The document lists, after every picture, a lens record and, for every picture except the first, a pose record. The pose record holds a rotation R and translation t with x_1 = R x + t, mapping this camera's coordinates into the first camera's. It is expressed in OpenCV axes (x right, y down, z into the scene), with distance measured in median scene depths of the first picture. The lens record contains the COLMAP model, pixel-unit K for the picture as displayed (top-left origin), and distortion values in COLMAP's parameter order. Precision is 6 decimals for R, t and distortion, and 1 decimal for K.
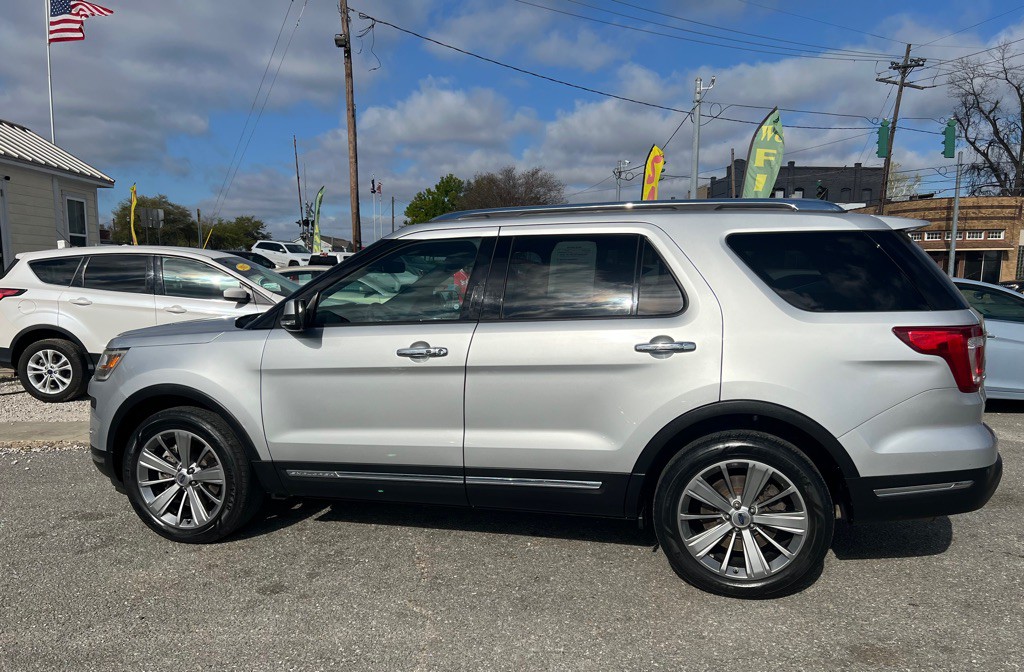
lens RADIAL K [[762.3, 0, 508.1], [0, 762.3, 382.4], [0, 0, 1]] dist [0.053614, -0.050837]
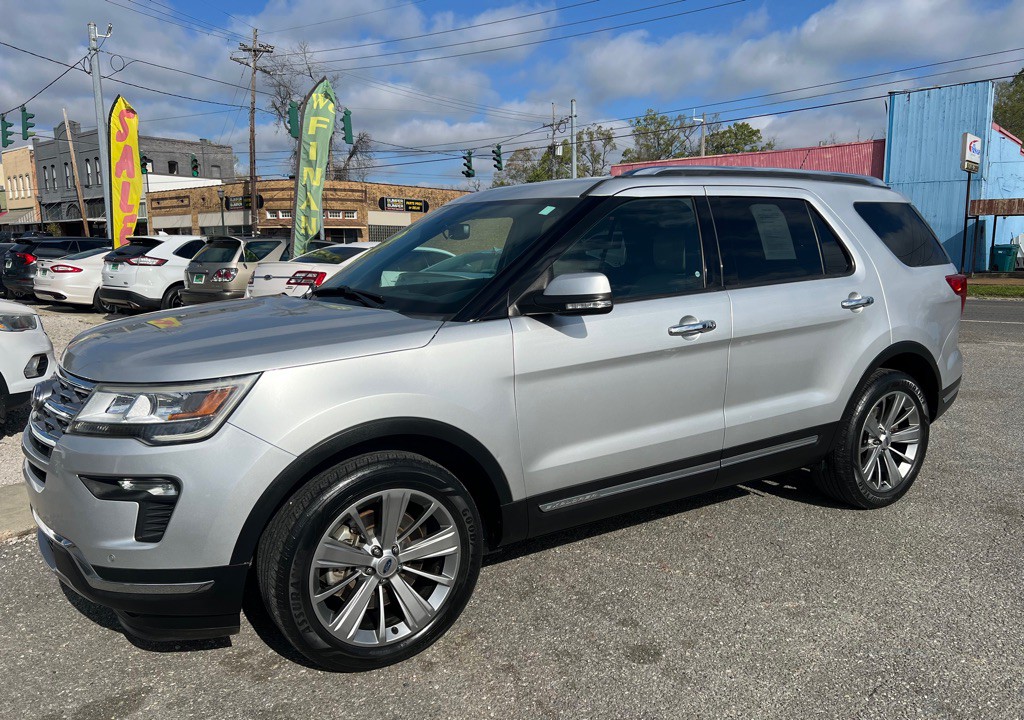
lens RADIAL K [[763.3, 0, 514.8], [0, 763.3, 381.3], [0, 0, 1]] dist [0.046453, -0.046007]
pose [[0.678460, -0.134247, 0.722267, -0.782815], [0.113510, 0.990511, 0.077480, -0.061801], [-0.725815, 0.029417, 0.687261, 0.484573]]
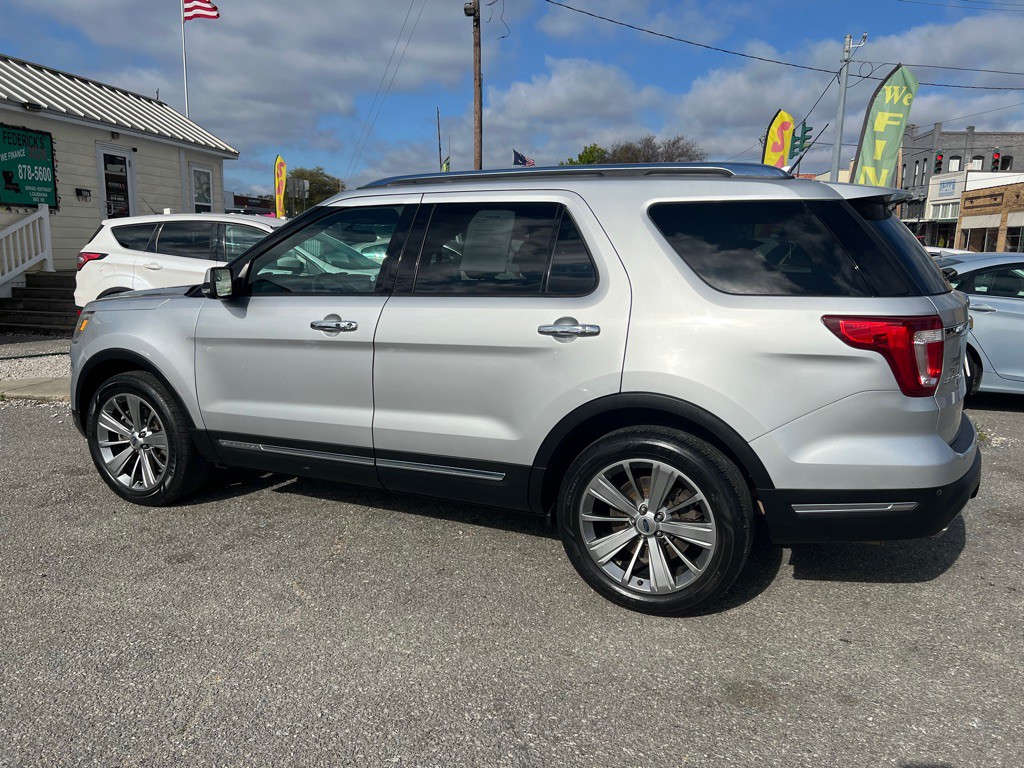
lens RADIAL K [[764.6, 0, 514.6], [0, 764.6, 381.3], [0, 0, 1]] dist [0.056834, -0.059521]
pose [[0.983434, 0.046499, -0.175201, 0.247614], [-0.040633, 0.998492, 0.036923, -0.013068], [0.176653, -0.029192, 0.983840, 0.082313]]
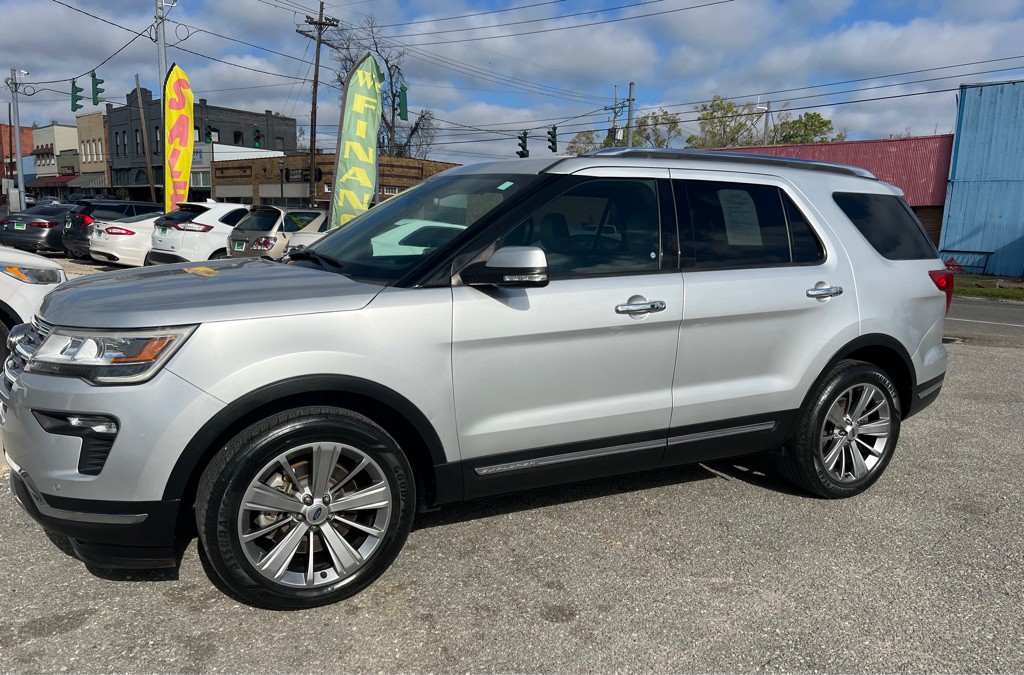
lens RADIAL K [[762.3, 0, 519.7], [0, 762.3, 383.0], [0, 0, 1]] dist [0.053614, -0.050837]
pose [[0.726893, -0.112550, 0.677465, -0.732137], [0.064549, 0.993309, 0.095764, -0.040882], [-0.683710, -0.025880, 0.729295, 0.391478]]
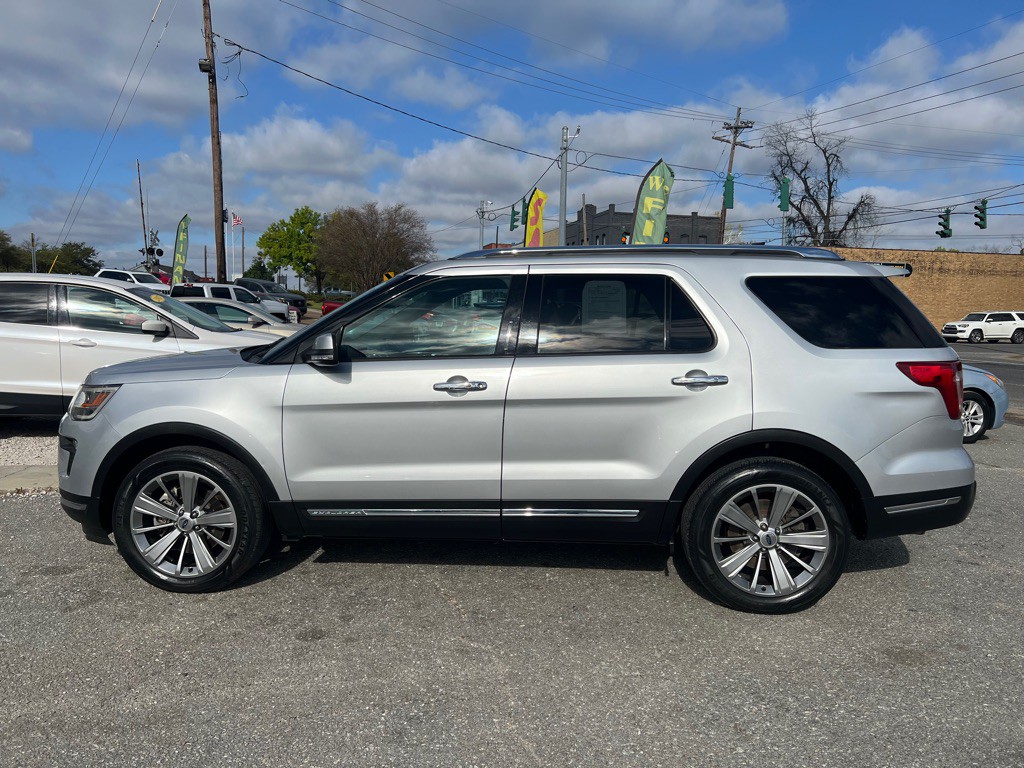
lens RADIAL K [[764.6, 0, 507.7], [0, 764.6, 381.3], [0, 0, 1]] dist [0.056834, -0.059521]
pose [[0.981813, -0.003990, 0.189808, -0.214366], [0.013040, 0.998835, -0.046459, 0.001101], [-0.189401, 0.048089, 0.980721, -0.002965]]
